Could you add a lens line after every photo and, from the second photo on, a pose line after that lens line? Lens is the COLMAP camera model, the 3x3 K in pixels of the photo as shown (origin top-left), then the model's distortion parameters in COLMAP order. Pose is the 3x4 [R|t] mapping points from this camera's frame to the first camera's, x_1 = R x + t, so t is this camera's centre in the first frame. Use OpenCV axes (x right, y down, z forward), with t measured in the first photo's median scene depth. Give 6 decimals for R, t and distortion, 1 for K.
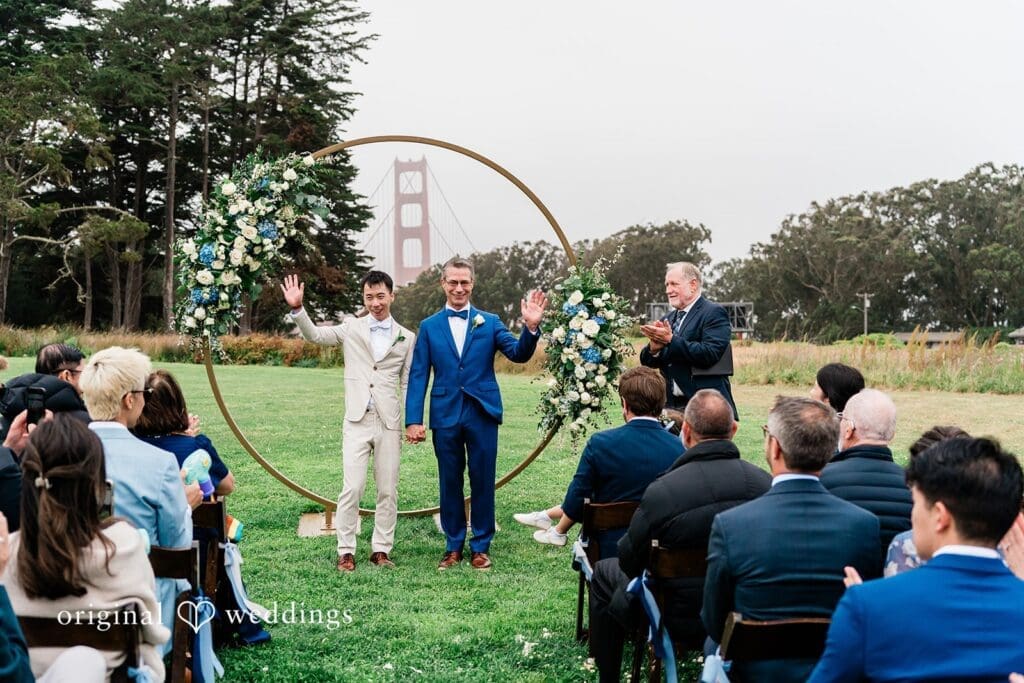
lens RADIAL K [[1200.4, 0, 493.9], [0, 1200.4, 343.9], [0, 0, 1]] dist [-0.002118, 0.015034]
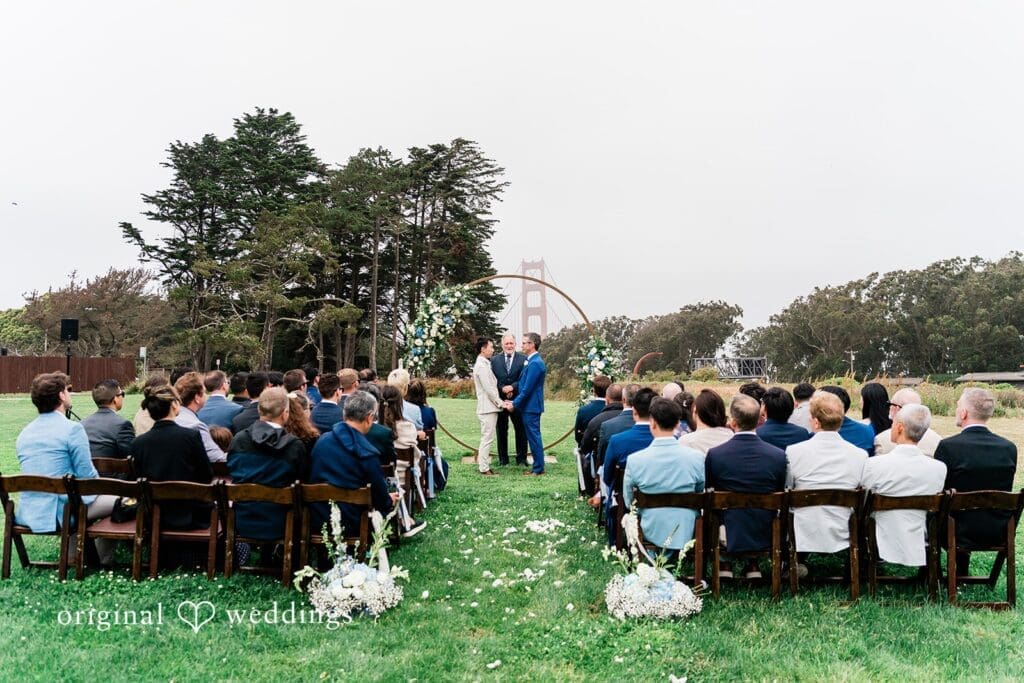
lens RADIAL K [[852.1, 0, 523.7], [0, 852.1, 343.0], [0, 0, 1]] dist [-0.000055, 0.000483]
pose [[0.996588, -0.008188, -0.082130, 0.008737], [0.003725, 0.998515, -0.054353, 0.003554], [0.082453, 0.053862, 0.995138, -0.061096]]
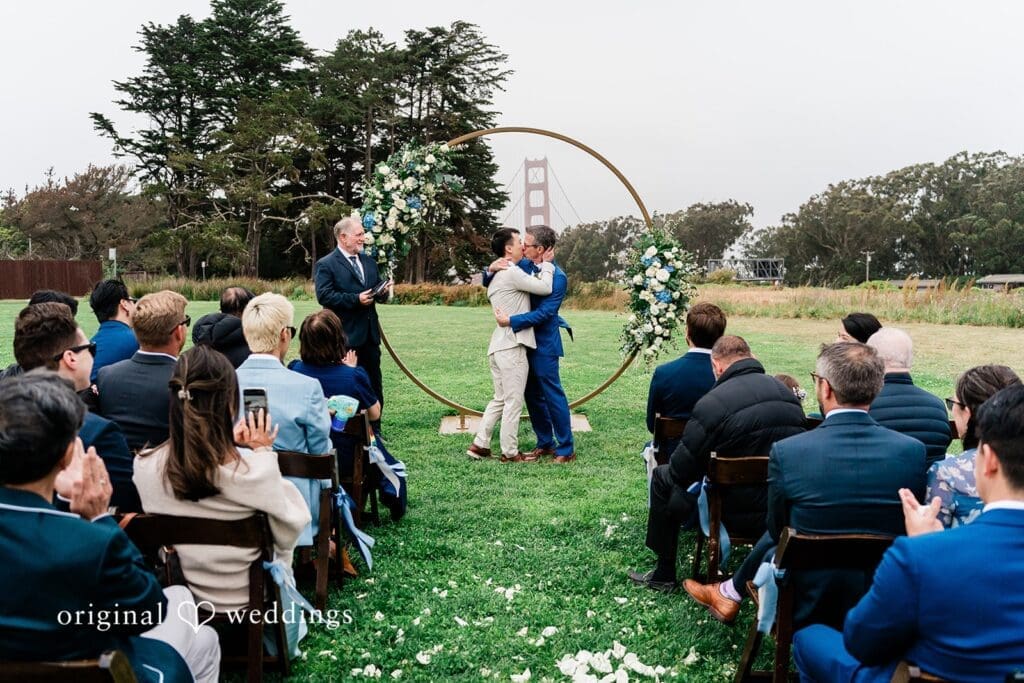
lens RADIAL K [[839.6, 0, 512.0], [0, 839.6, 341.5], [0, 0, 1]] dist [-0.017213, 0.001947]
pose [[0.995096, 0.001622, -0.098899, 0.001101], [0.004477, 0.998103, 0.061410, 0.000185], [0.098810, -0.061551, 0.993201, 0.011037]]
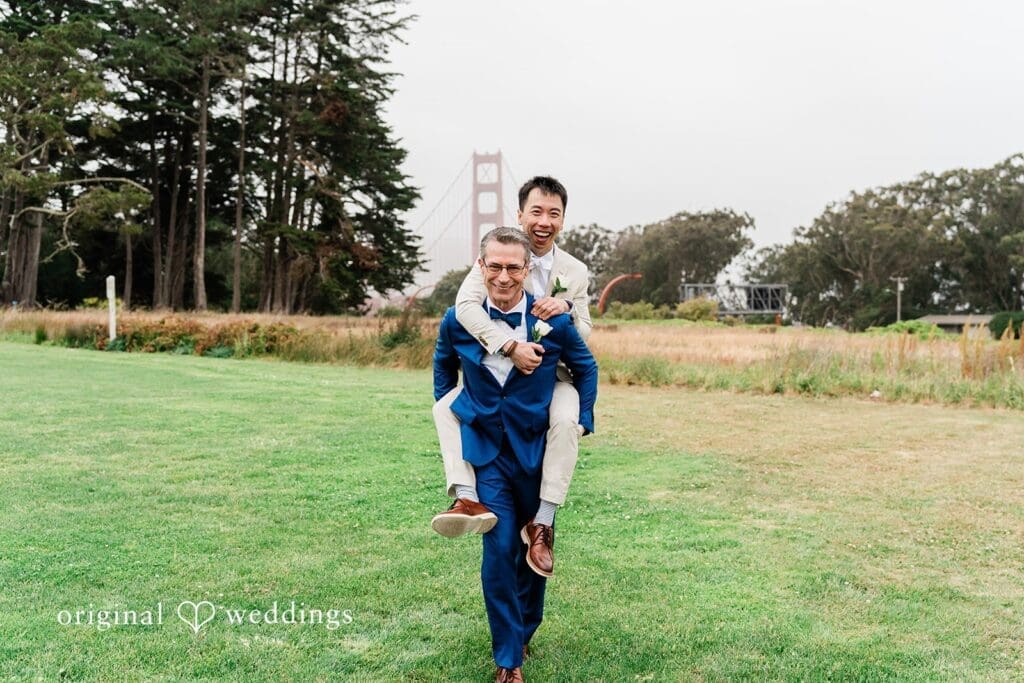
lens RADIAL K [[1037.5, 0, 552.7], [0, 1037.5, 314.1], [0, 0, 1]] dist [0.011849, 0.007805]
pose [[0.999723, 0.012512, -0.019912, 0.041105], [-0.012584, 0.999915, -0.003491, -0.004941], [0.019867, 0.003741, 0.999796, 0.140683]]
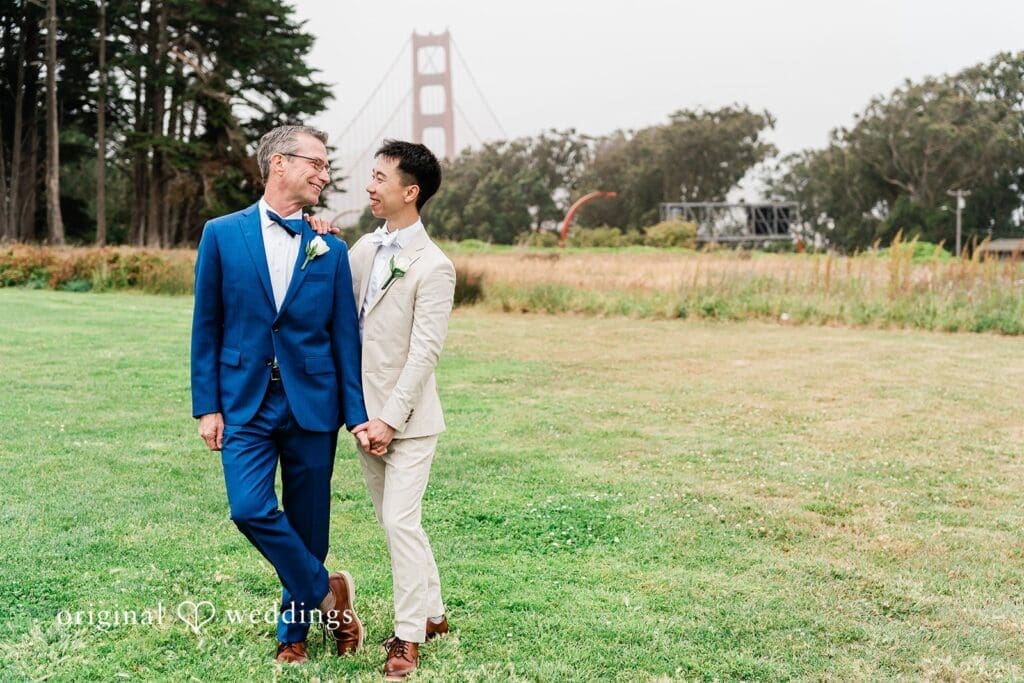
lens RADIAL K [[1389.3, 0, 512.0], [0, 1389.3, 341.5], [0, 0, 1]] dist [0.016099, 0.003149]
pose [[0.999456, 0.000806, -0.032976, 0.064861], [0.001300, 0.997963, 0.063783, -0.001755], [0.032960, -0.063791, 0.997419, 0.079993]]
